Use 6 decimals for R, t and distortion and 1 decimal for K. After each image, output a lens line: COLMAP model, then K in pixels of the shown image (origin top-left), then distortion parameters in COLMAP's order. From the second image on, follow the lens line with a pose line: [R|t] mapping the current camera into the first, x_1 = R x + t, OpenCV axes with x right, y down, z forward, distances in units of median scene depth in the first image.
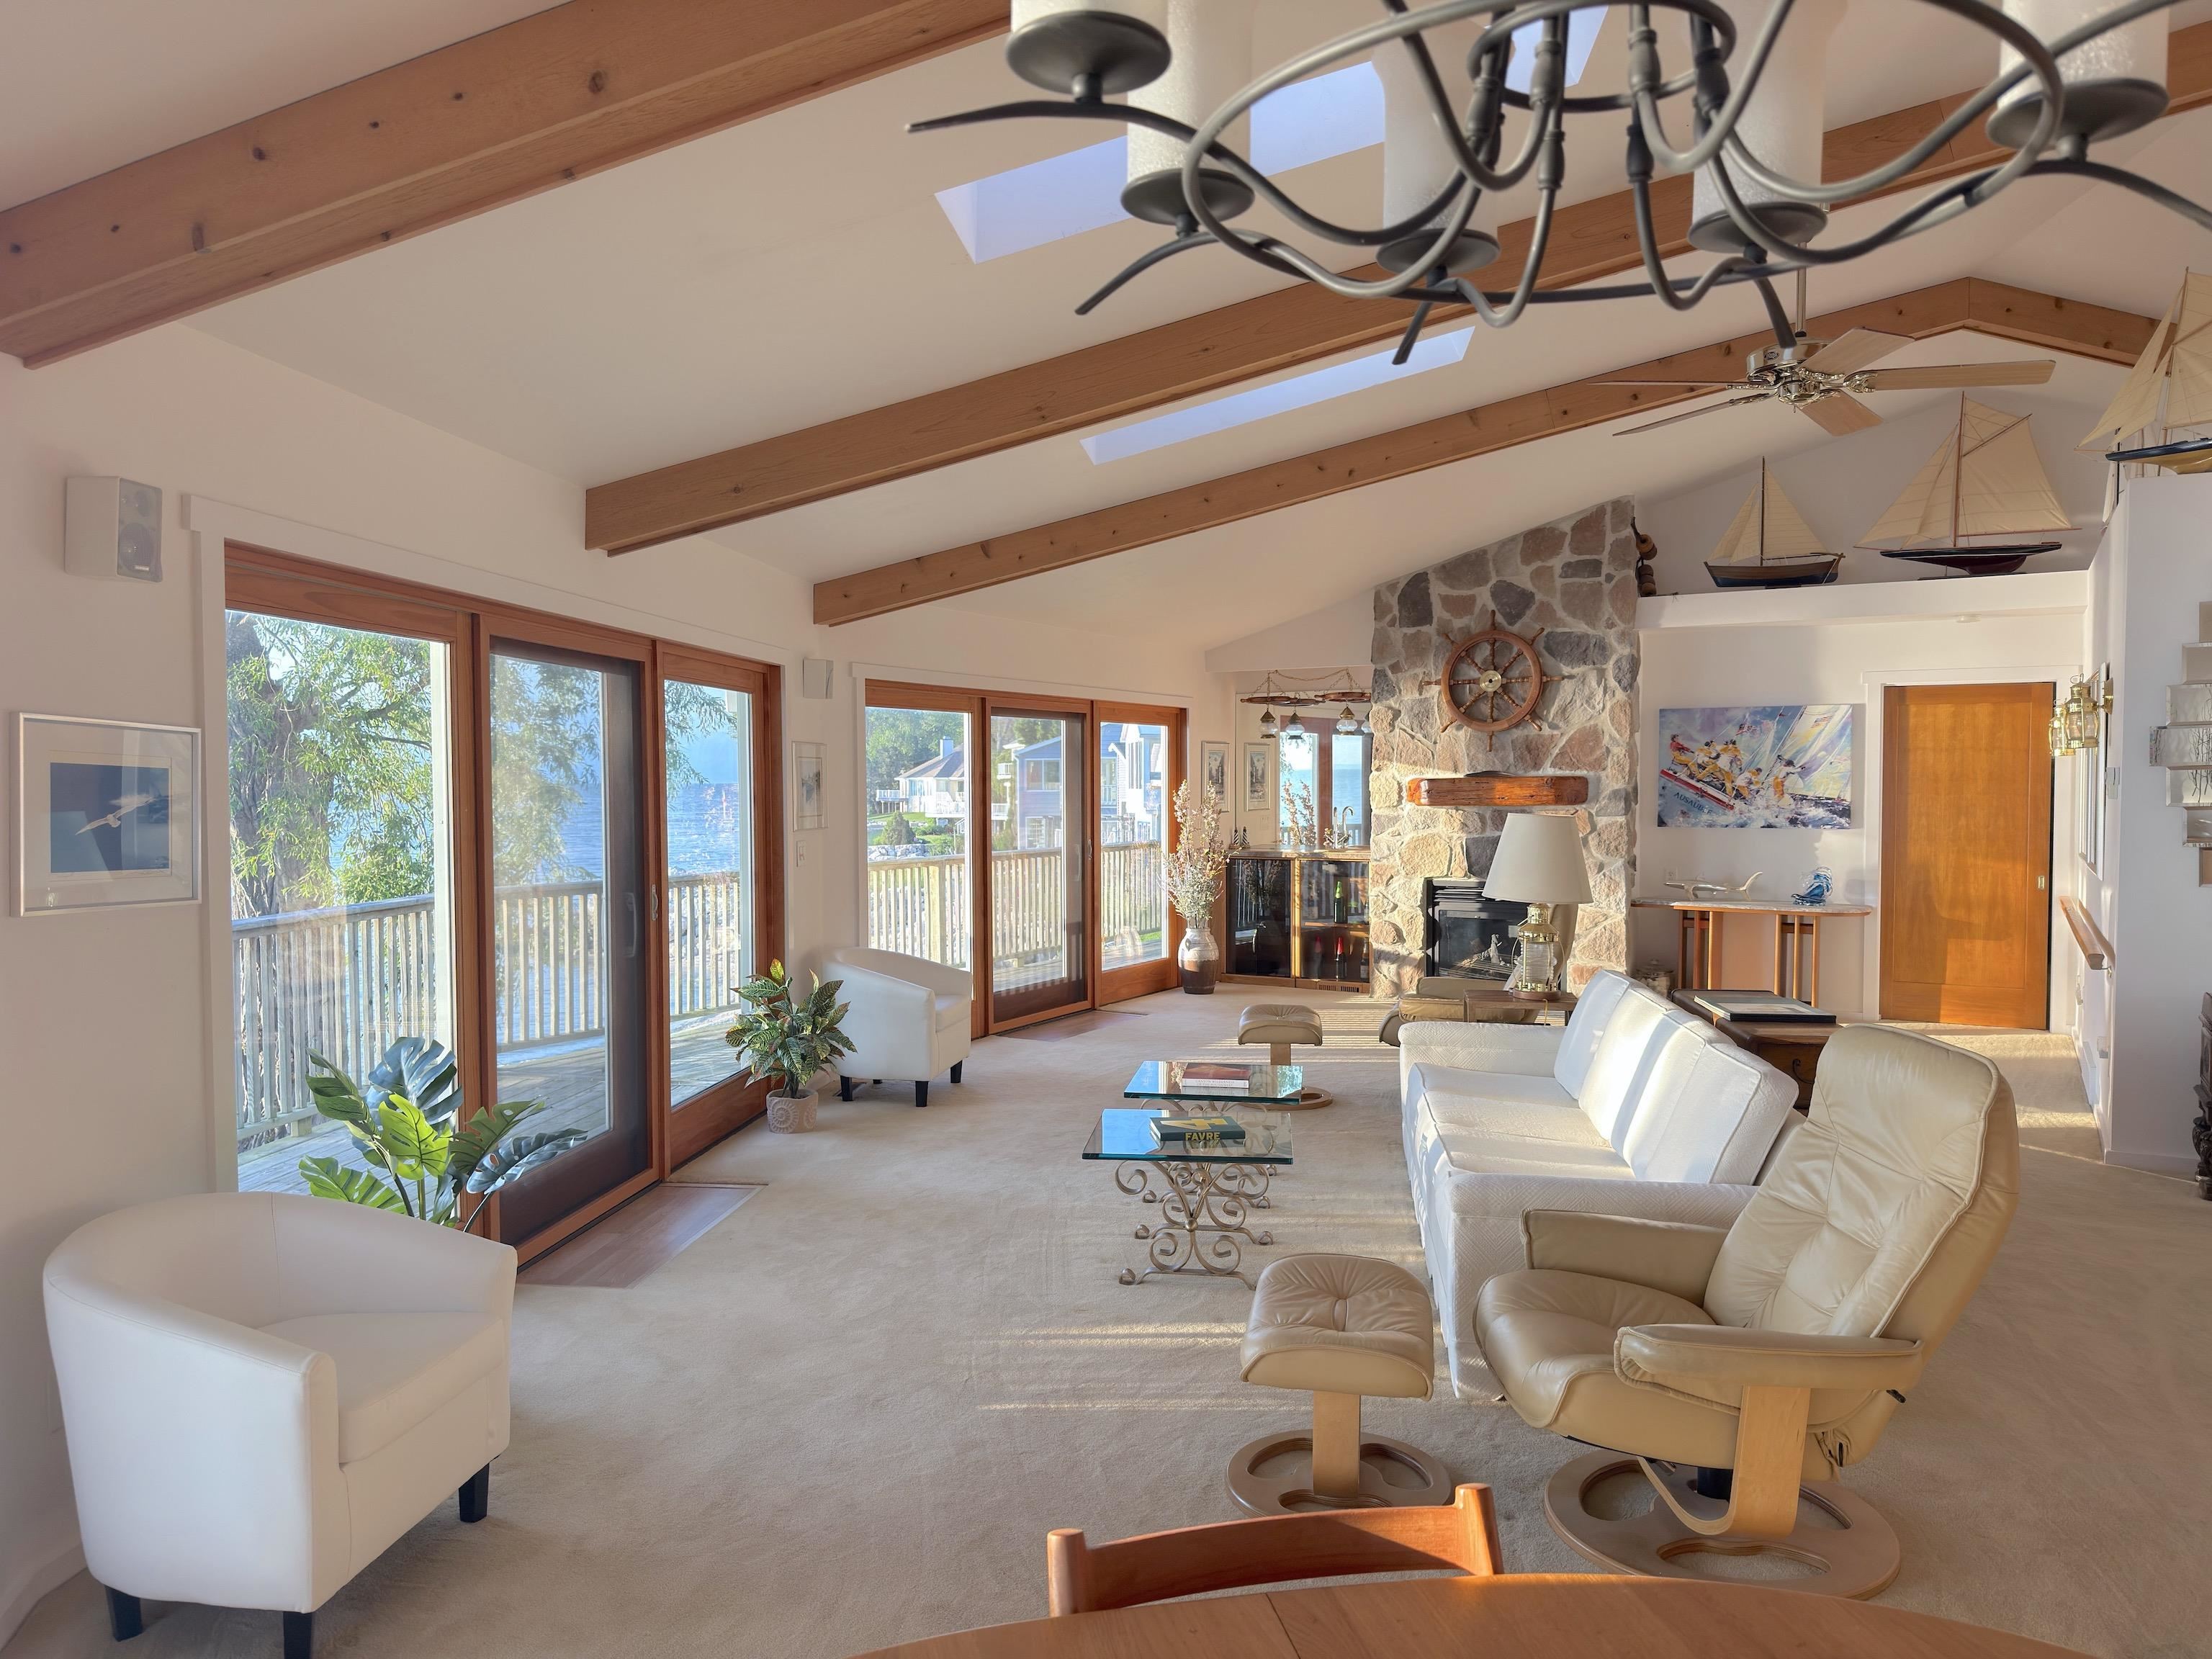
lens RADIAL K [[1535.4, 0, 1110.6], [0, 1535.4, 845.6], [0, 0, 1]] dist [0.129043, -0.179539]
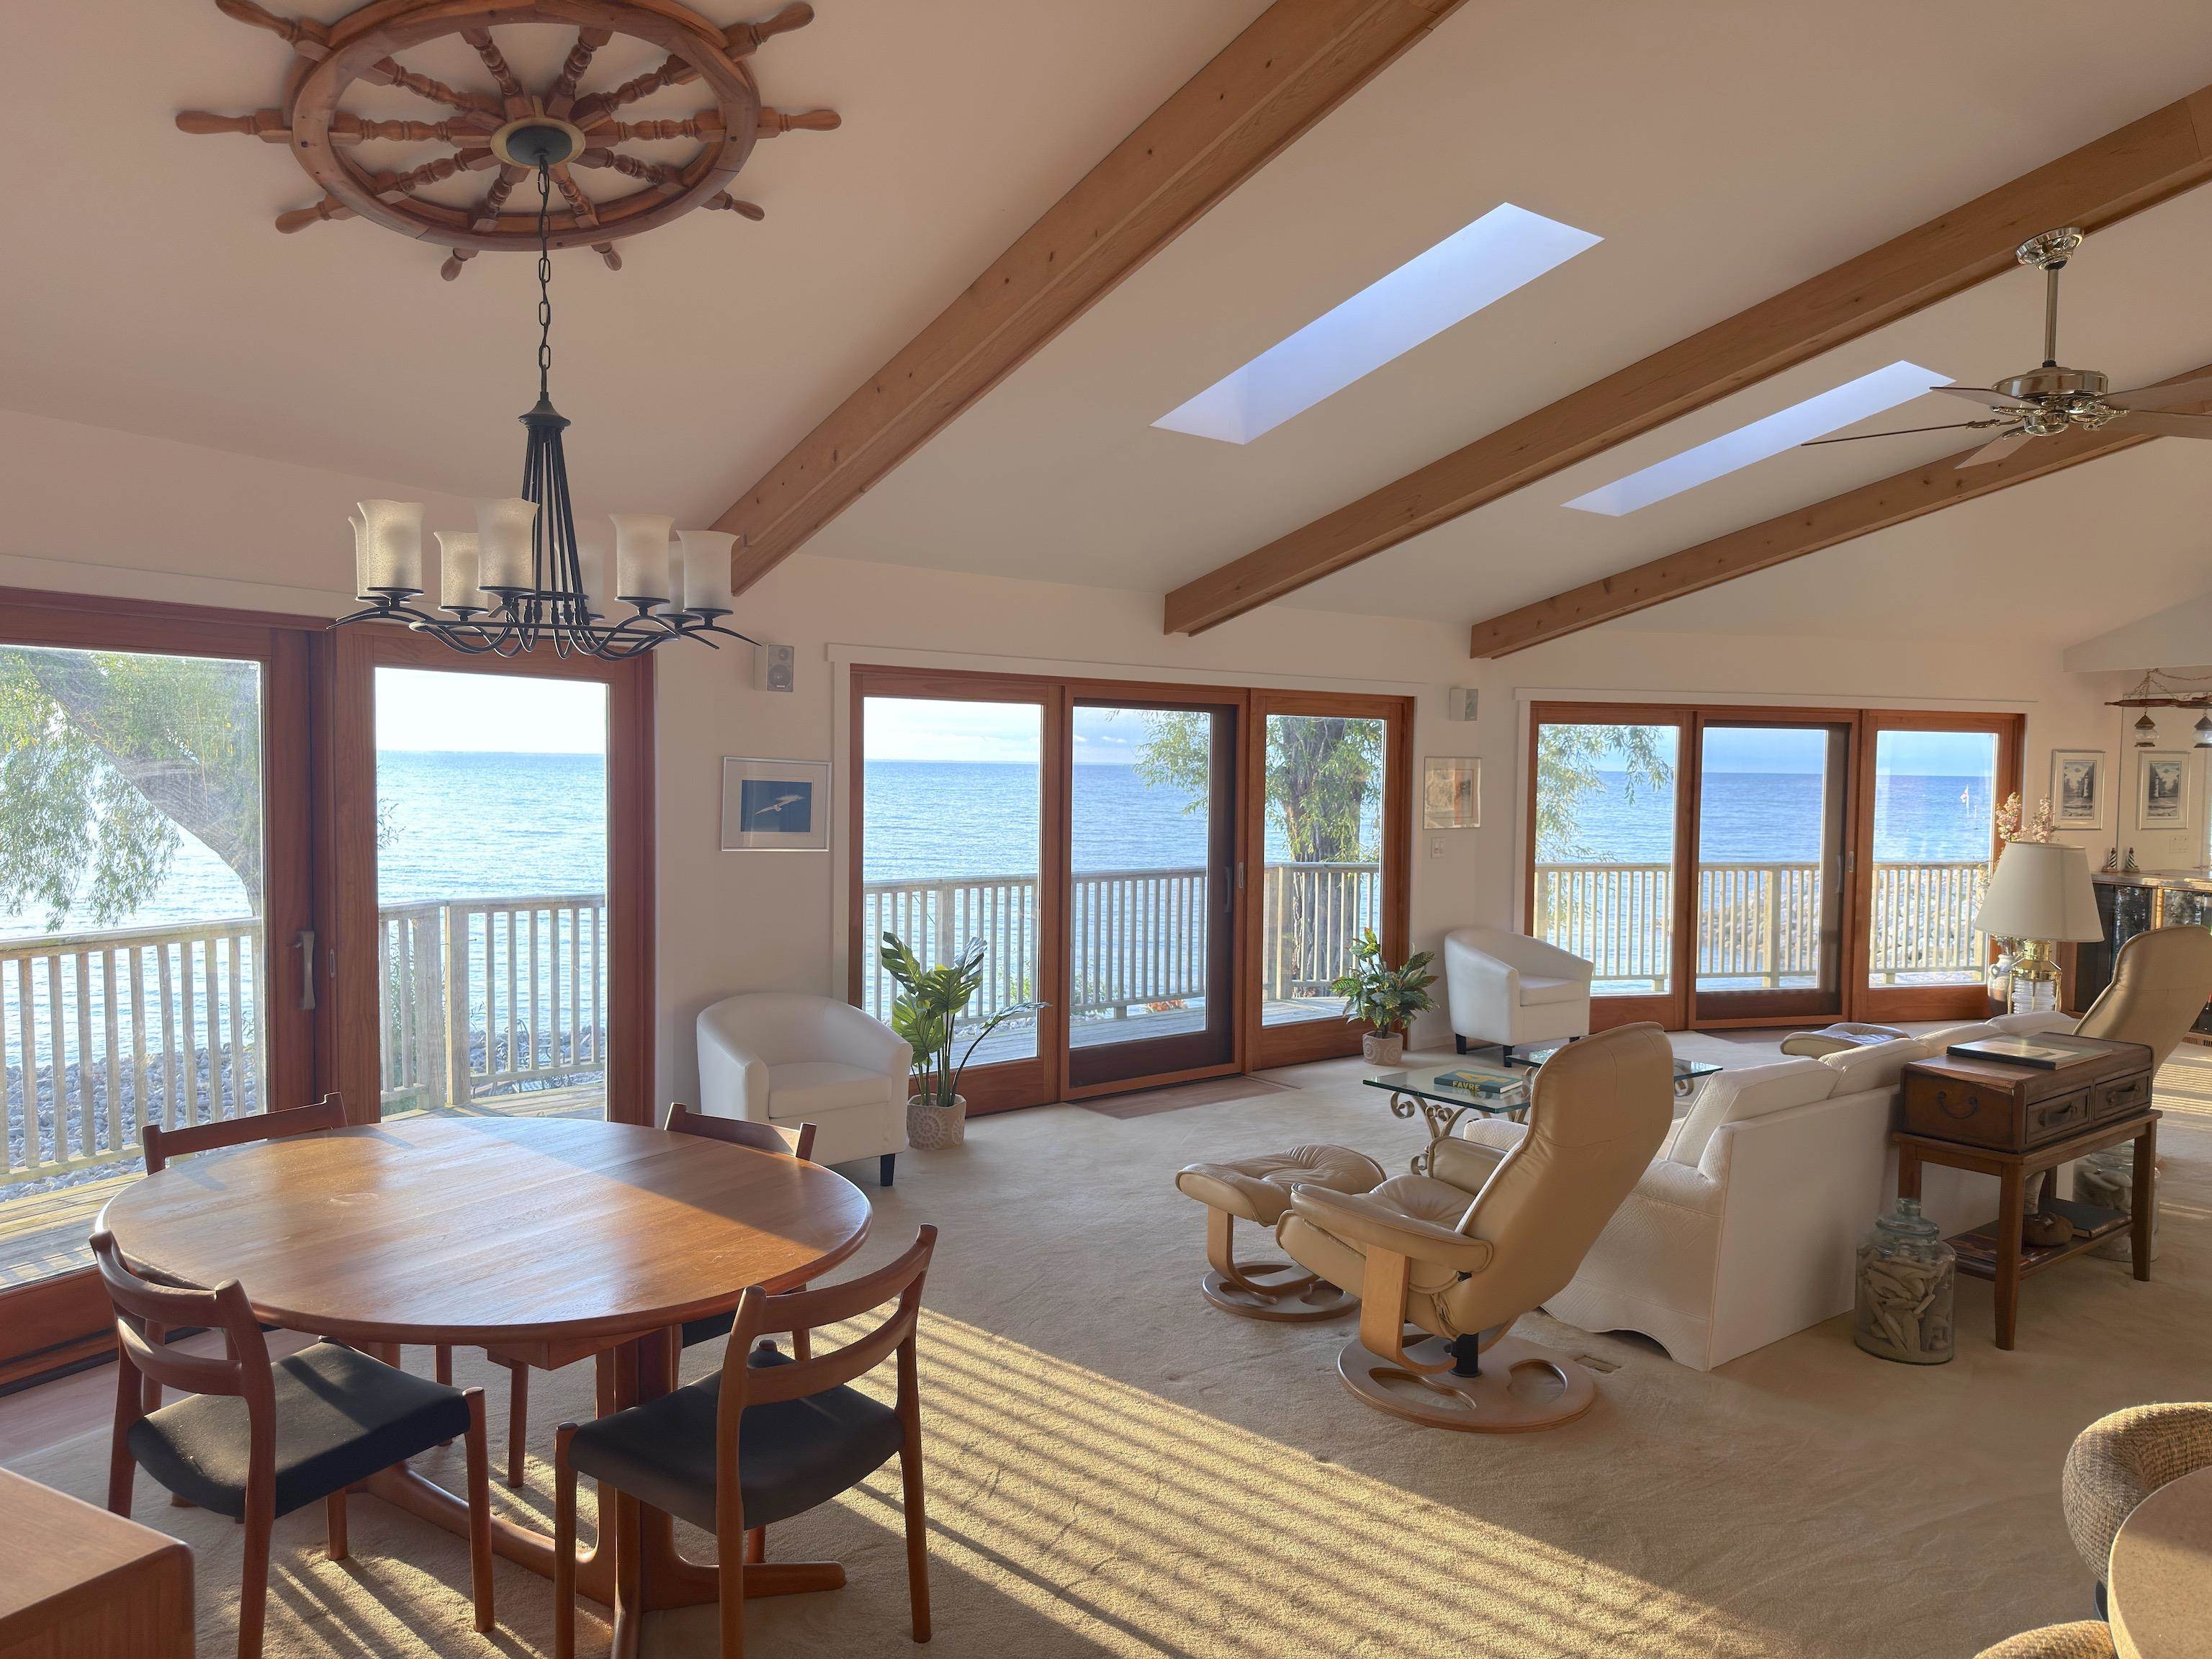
lens RADIAL K [[1535.4, 0, 1110.6], [0, 1535.4, 845.6], [0, 0, 1]] dist [0.129043, -0.179539]
pose [[0.730057, 0.048094, -0.681692, 0.325647], [-0.043726, 0.998764, 0.023635, -0.010939], [0.681986, 0.012553, 0.731257, -0.053223]]
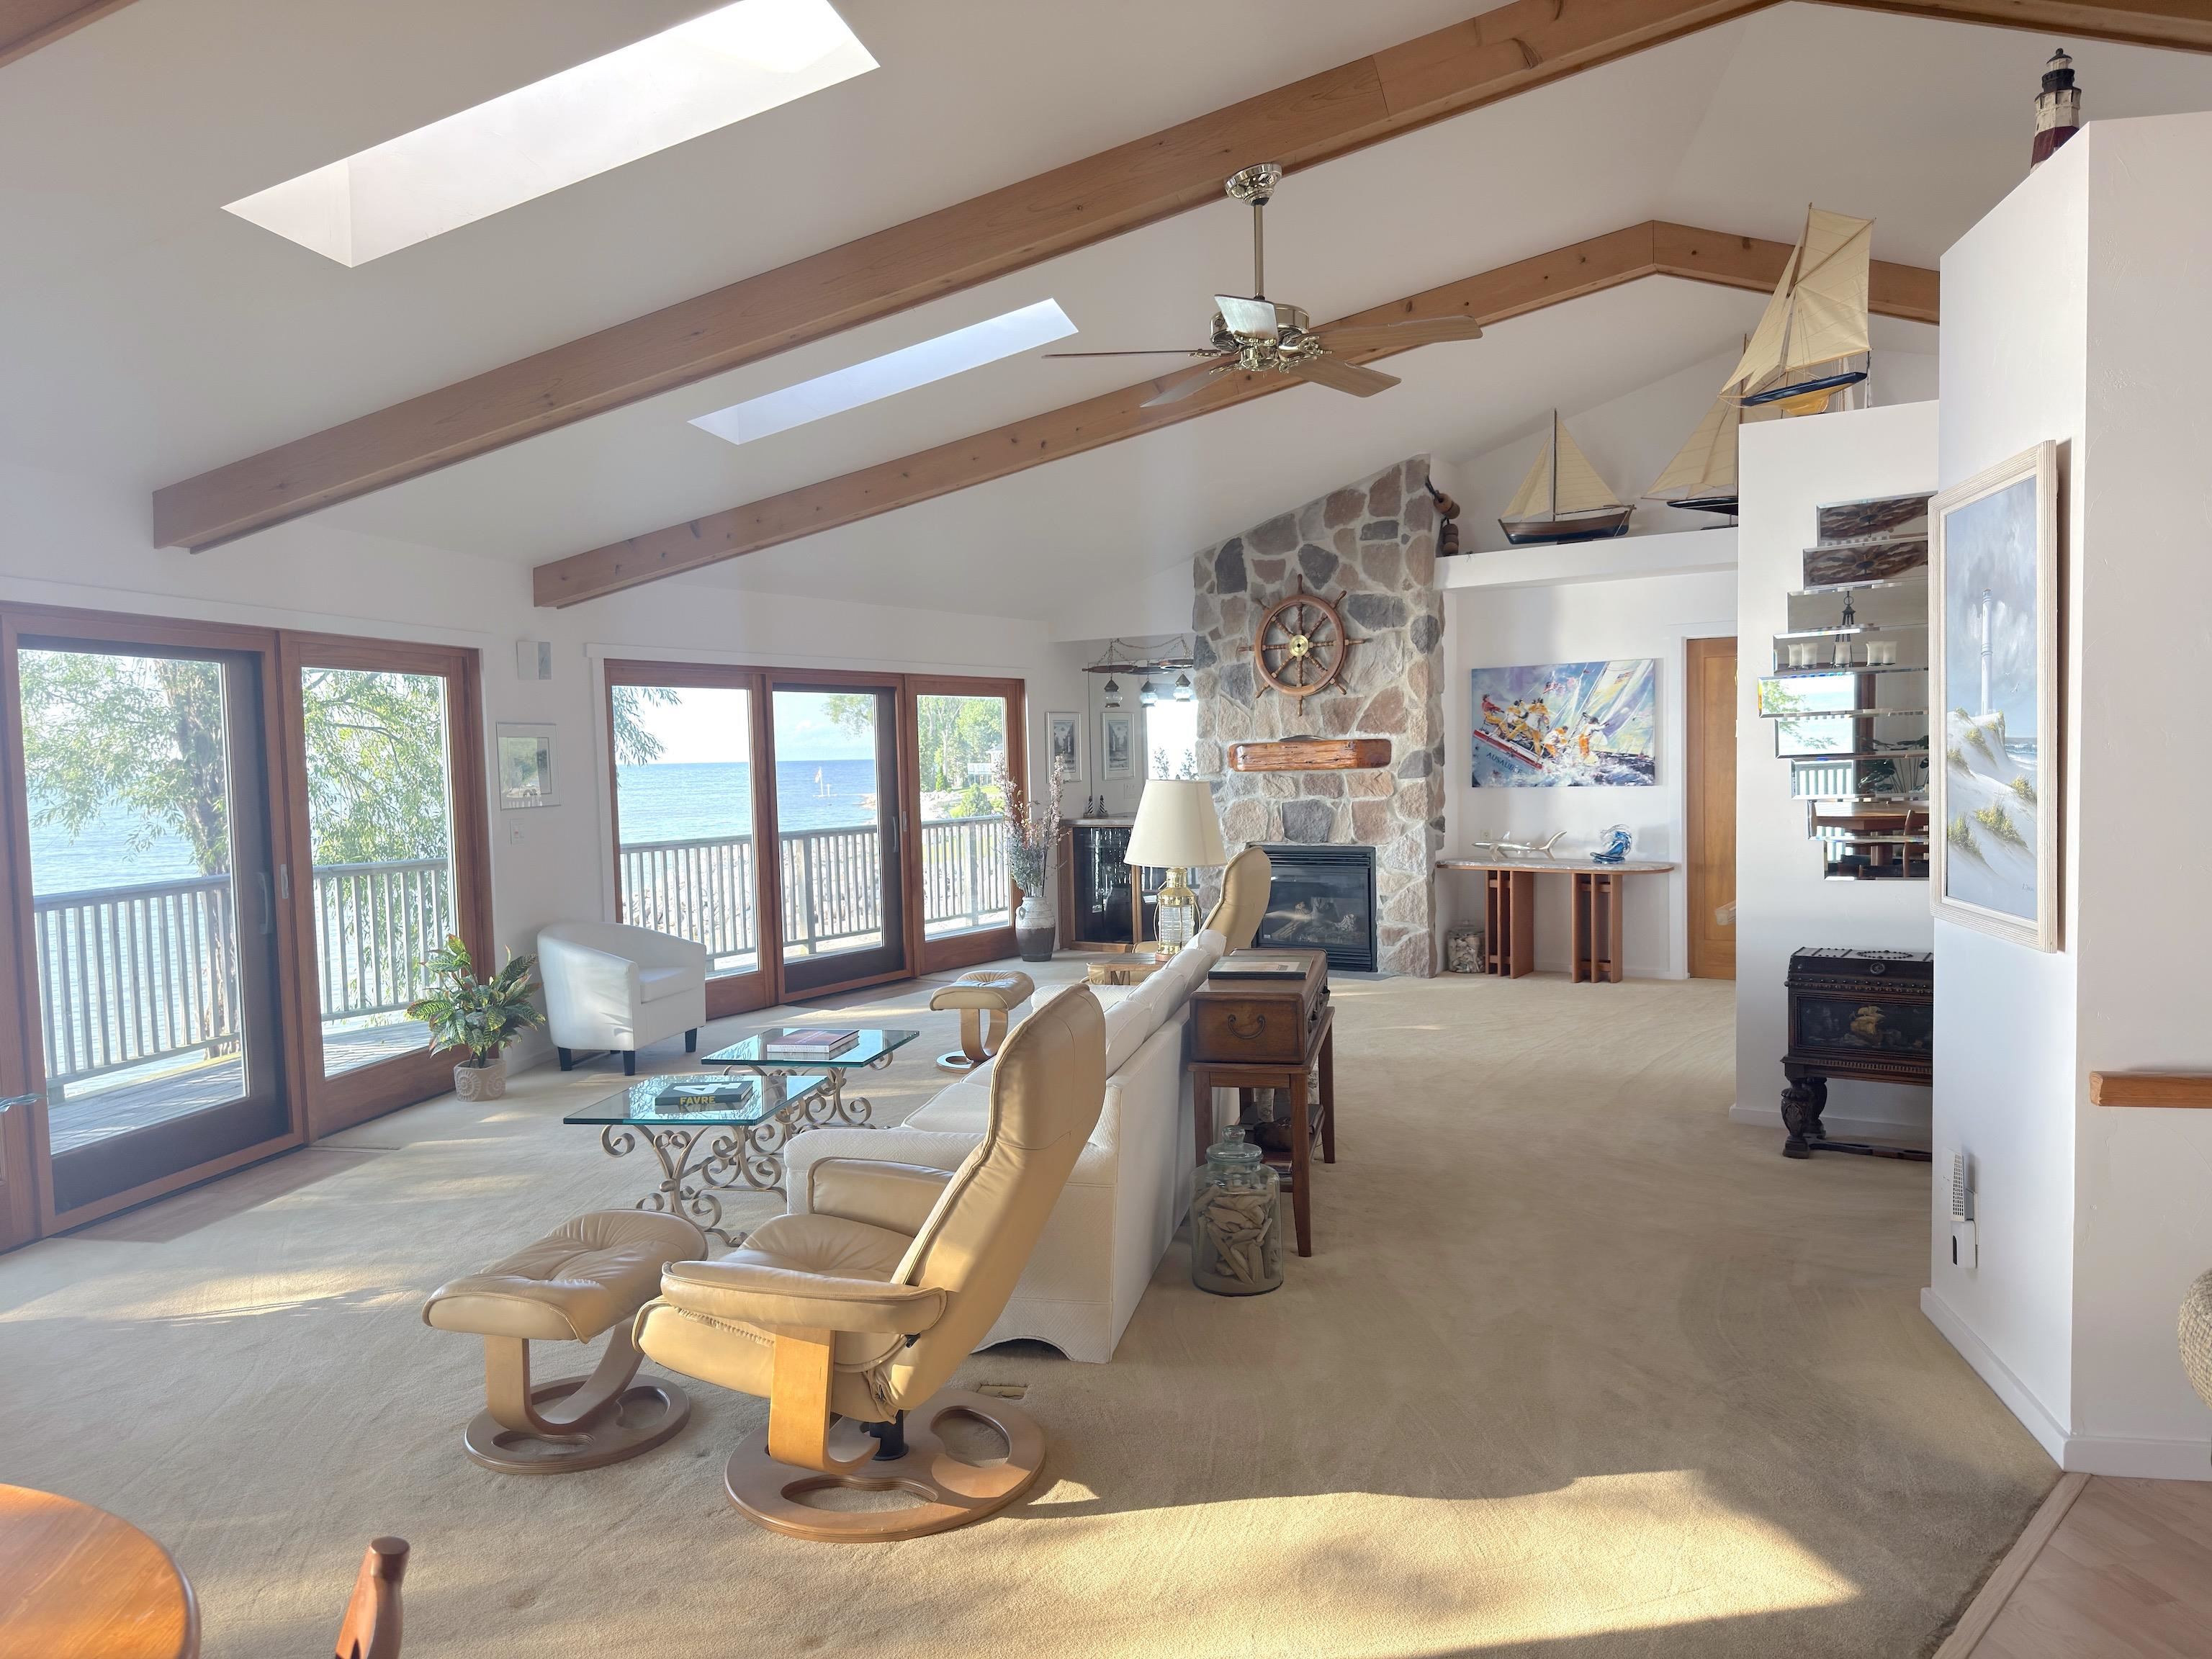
lens RADIAL K [[1535.4, 0, 1110.6], [0, 1535.4, 845.6], [0, 0, 1]] dist [0.129043, -0.179539]
pose [[0.997641, -0.018375, -0.066146, 0.190969], [0.019741, 0.999604, 0.020054, 0.000844], [0.065751, -0.021313, 0.997608, -0.006500]]
